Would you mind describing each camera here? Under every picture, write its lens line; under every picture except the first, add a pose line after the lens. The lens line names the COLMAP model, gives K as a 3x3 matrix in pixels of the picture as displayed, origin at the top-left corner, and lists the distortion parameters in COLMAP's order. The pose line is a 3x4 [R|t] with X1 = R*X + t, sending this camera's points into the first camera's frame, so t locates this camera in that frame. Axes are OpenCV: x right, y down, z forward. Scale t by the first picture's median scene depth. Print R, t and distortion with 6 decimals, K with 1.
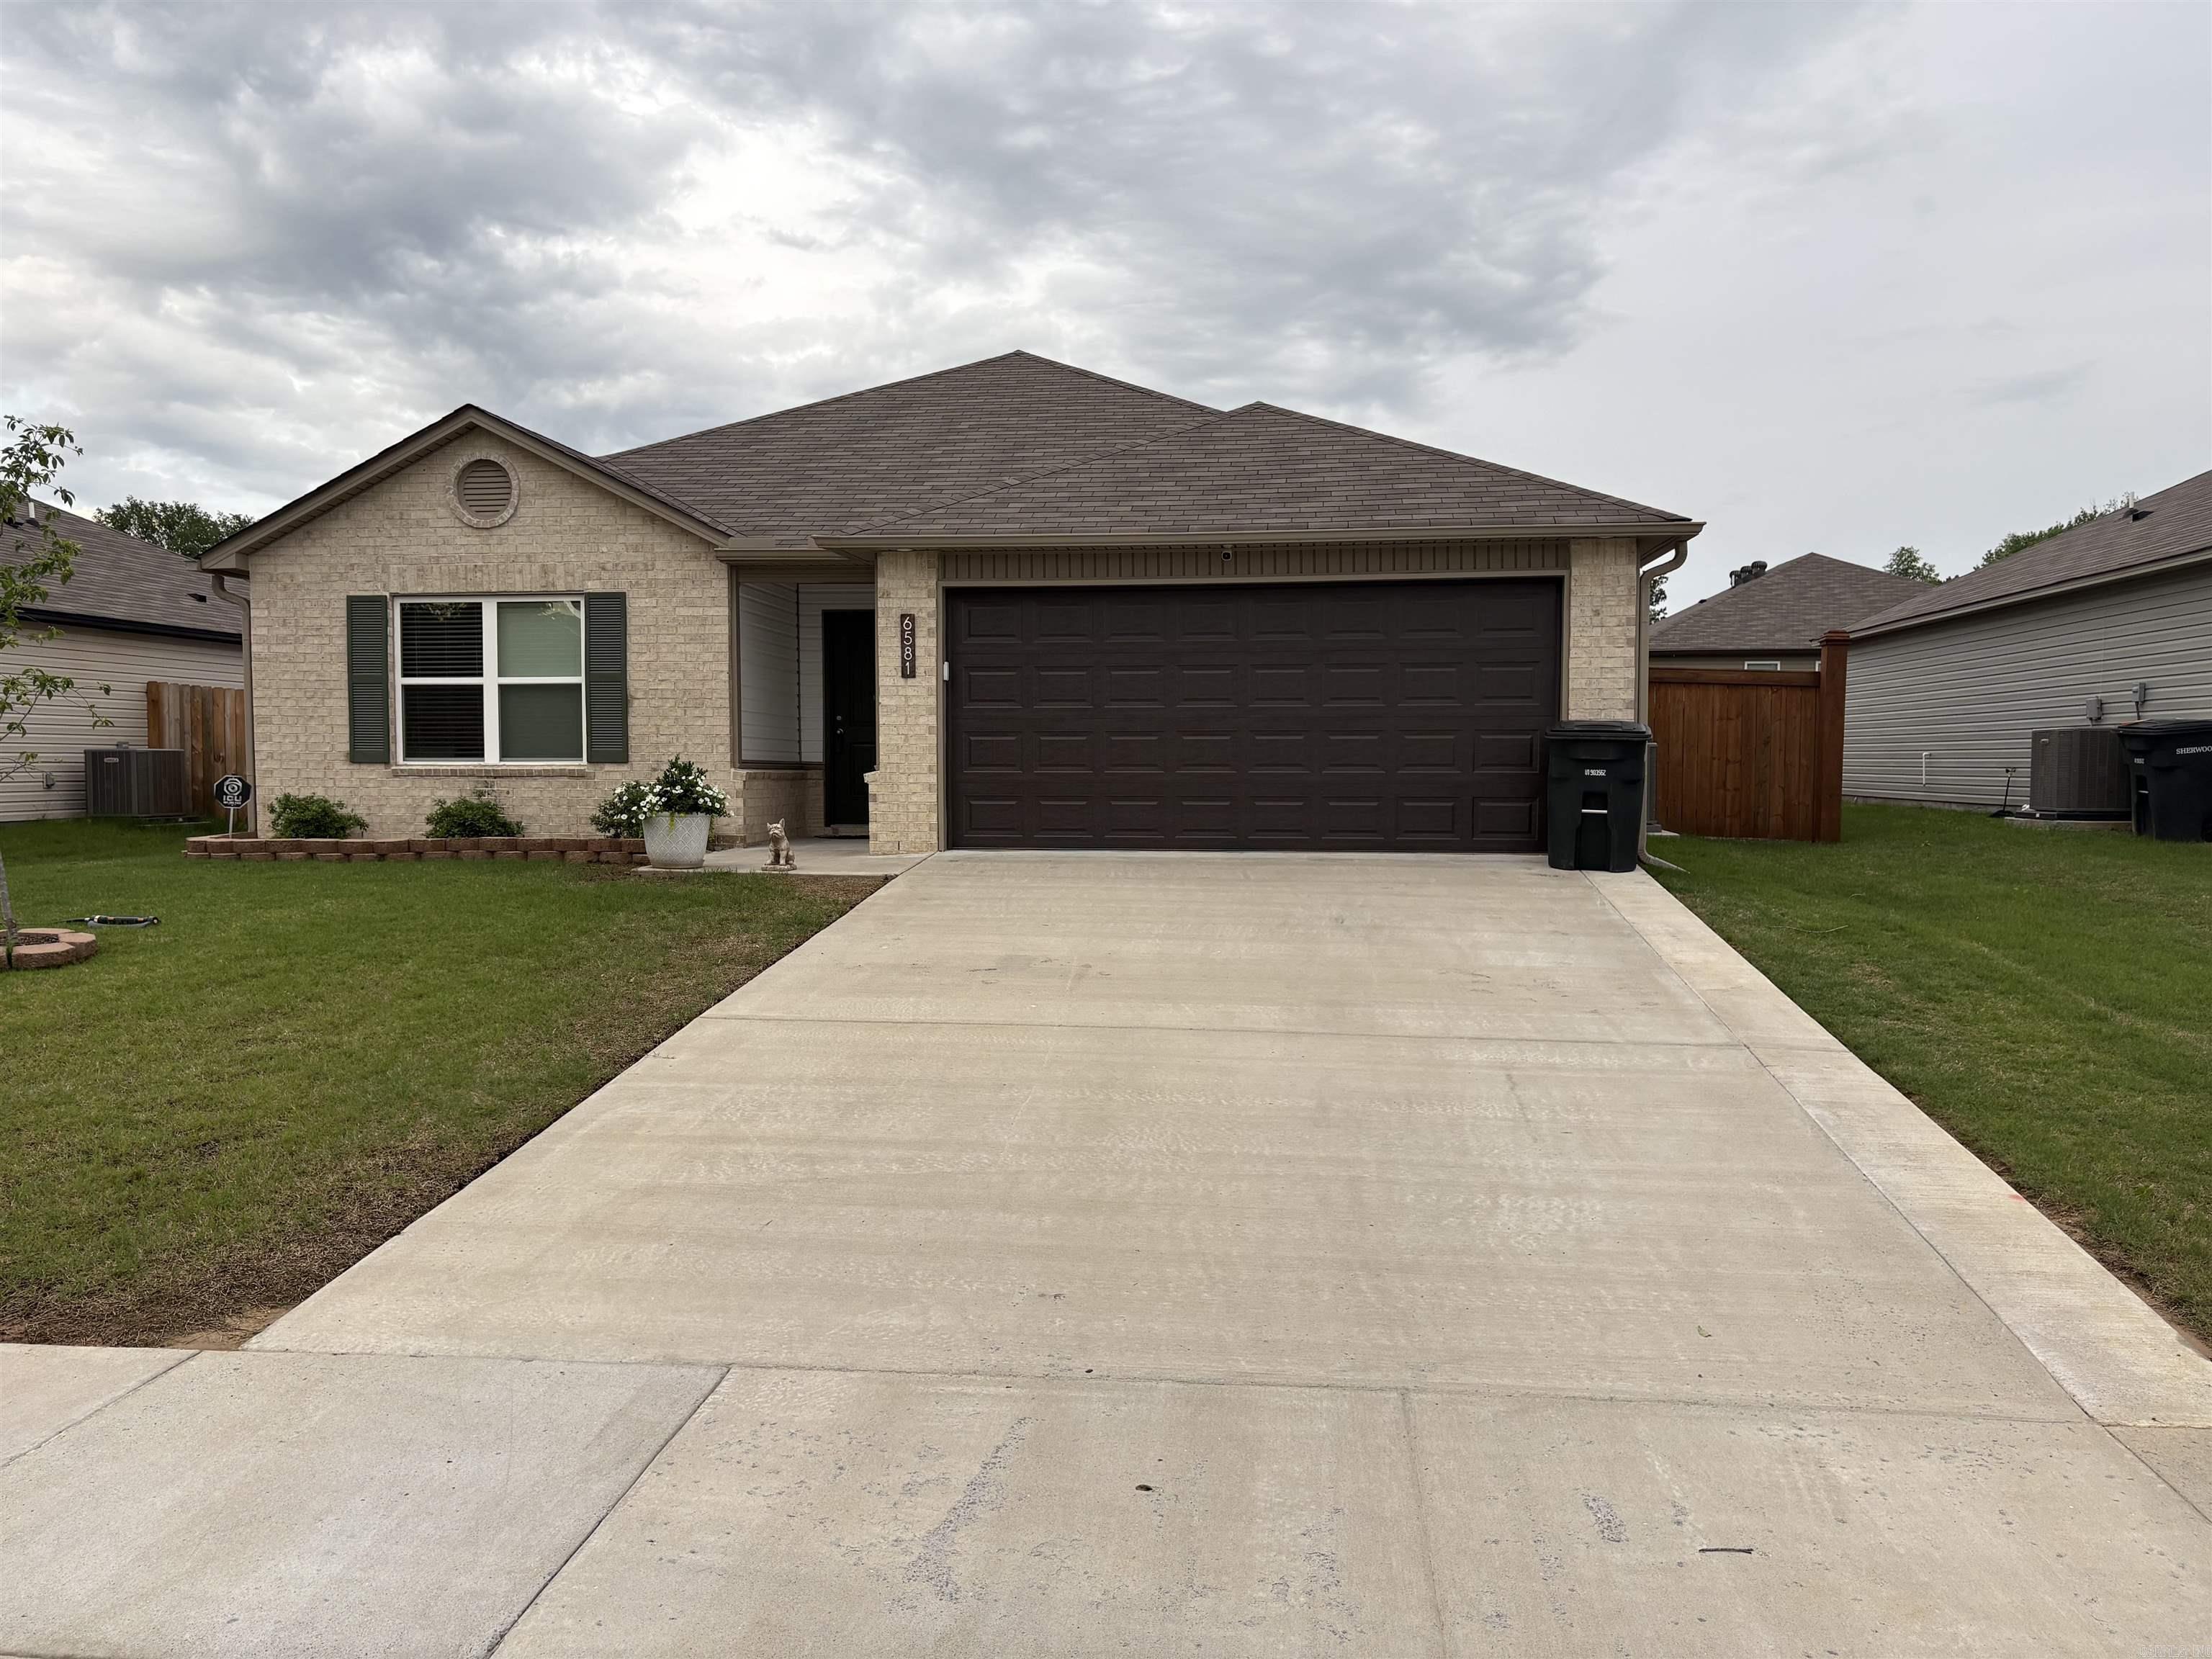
lens RADIAL K [[1744.5, 0, 1020.7], [0, 1744.5, 831.3], [0, 0, 1]] dist [0.039018, 0.002501]
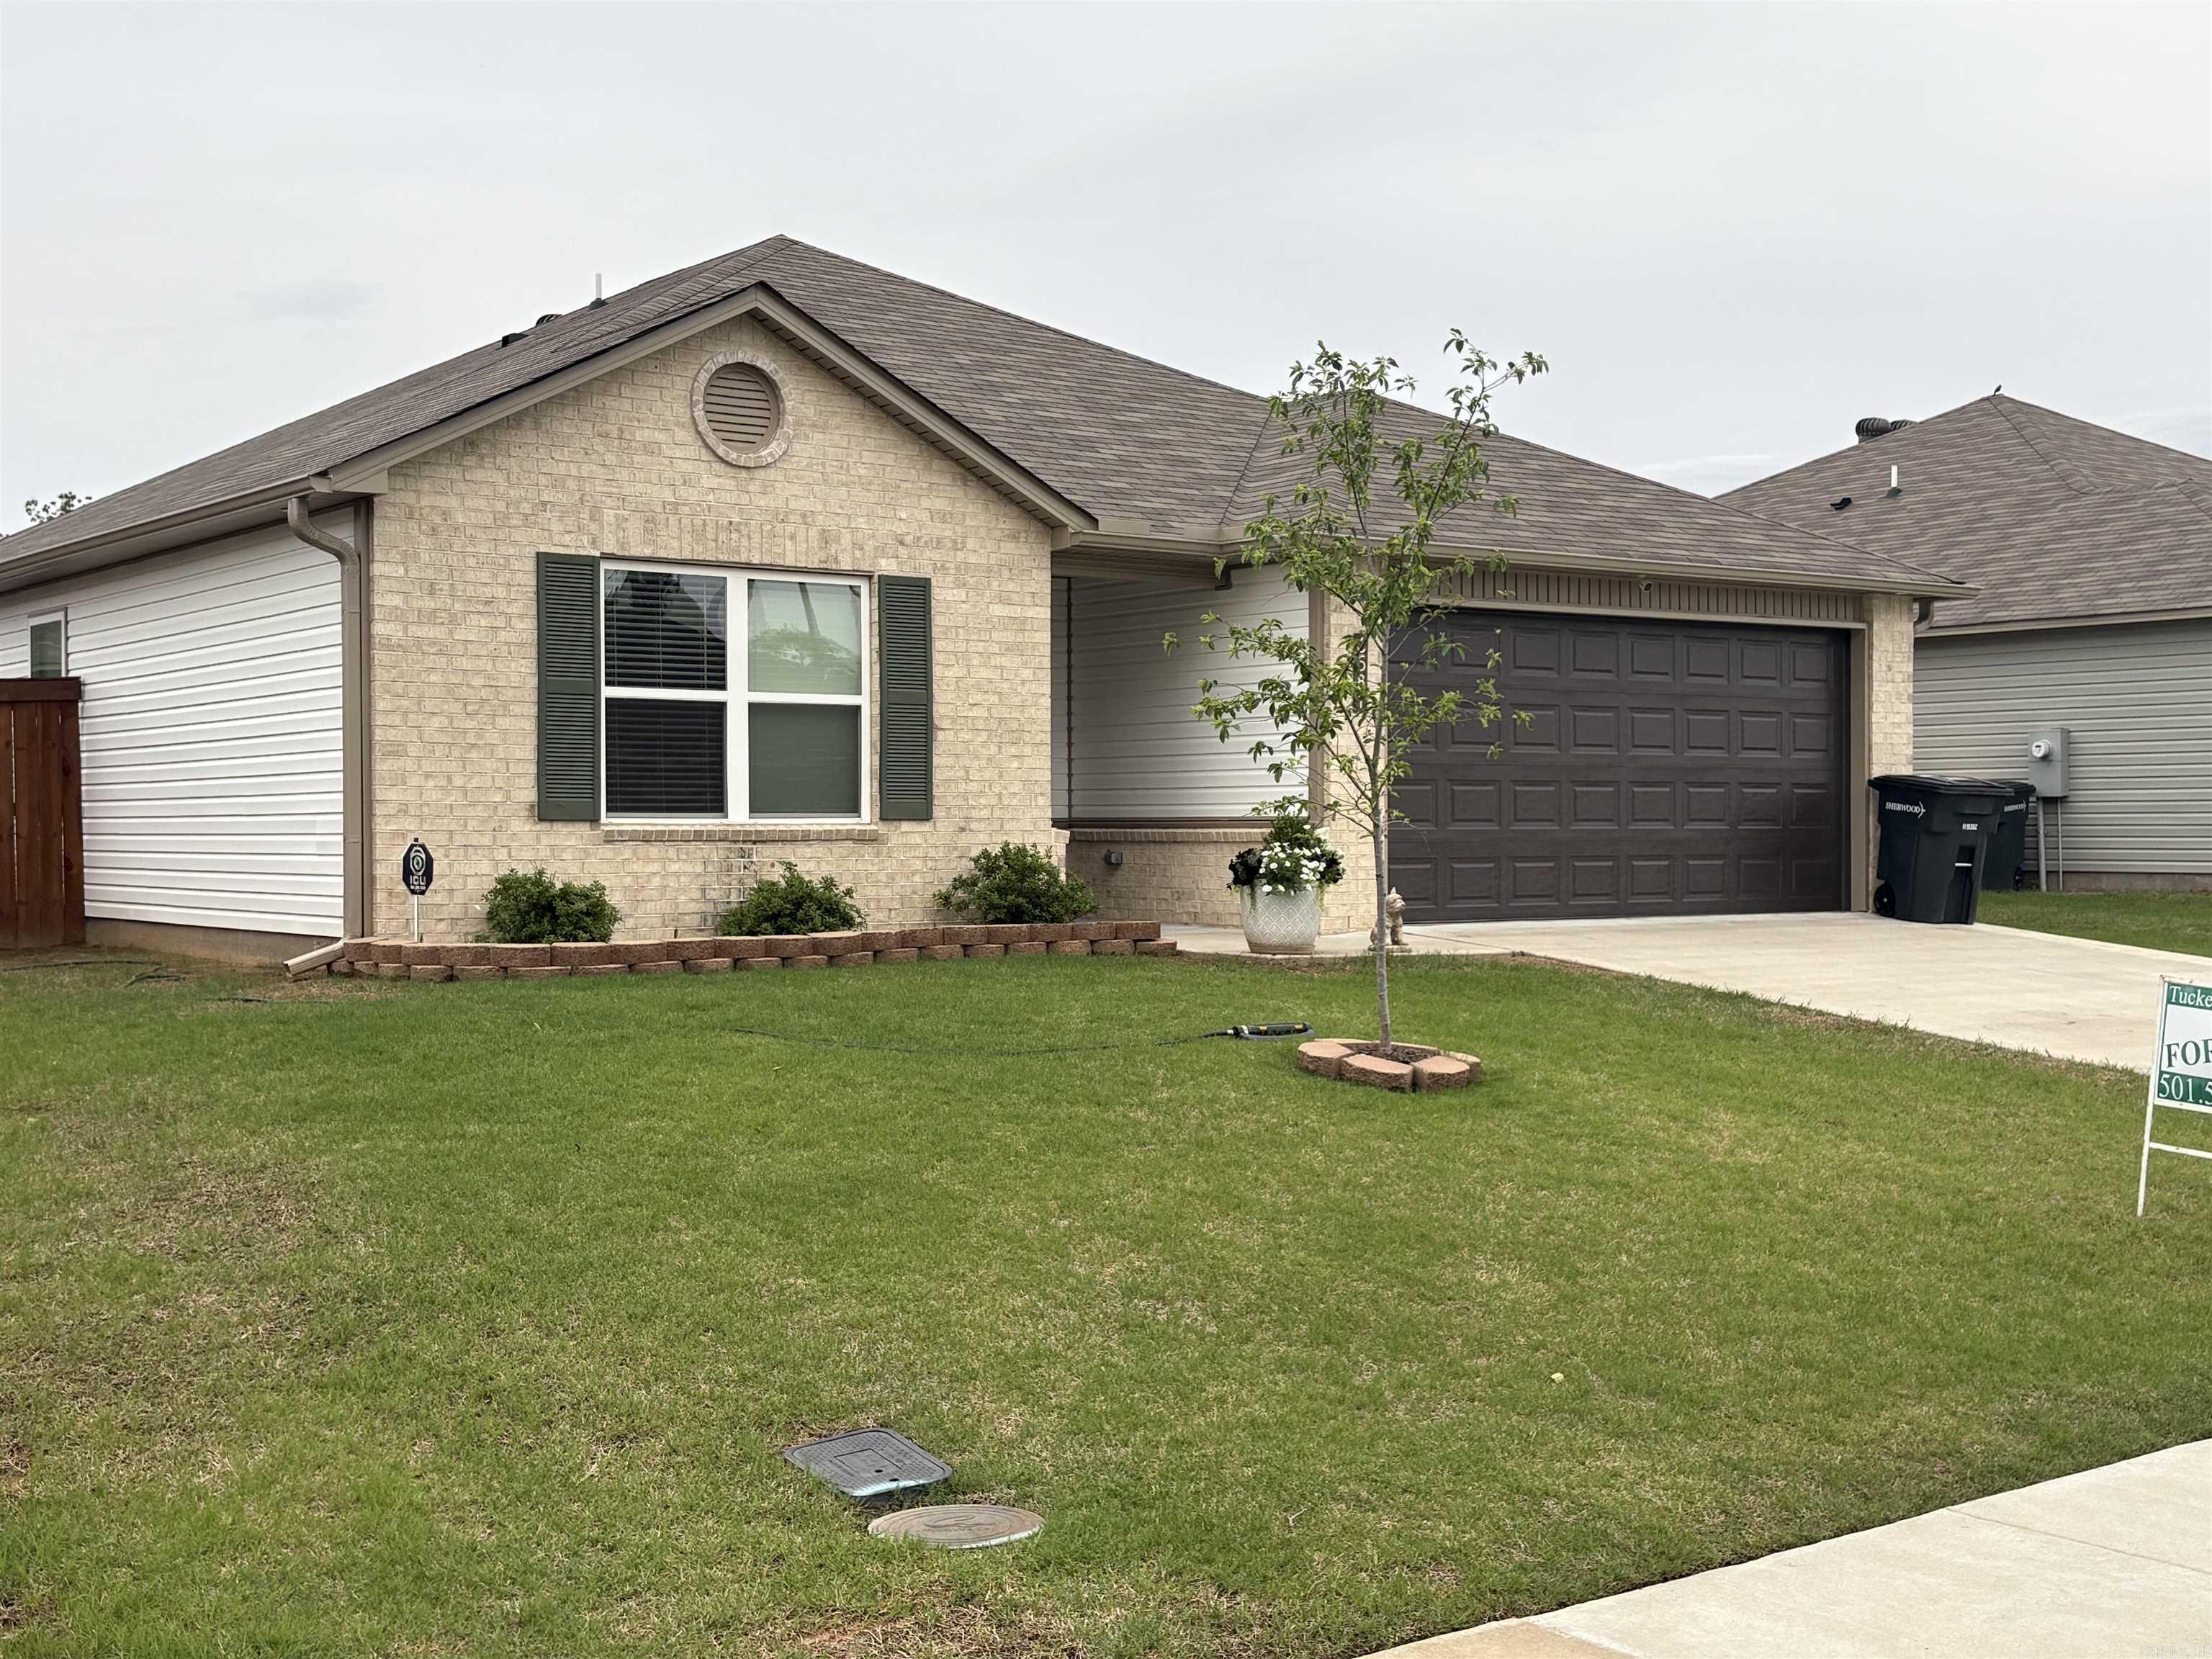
lens RADIAL K [[2705.7, 0, 1106.0], [0, 2705.7, 829.5], [0, 0, 1]] dist [0.221840, -0.020608]
pose [[0.705835, -0.003239, 0.708369, -0.946097], [0.031193, 0.999162, -0.026512, -0.004154], [-0.707689, 0.040809, 0.705345, 0.180888]]
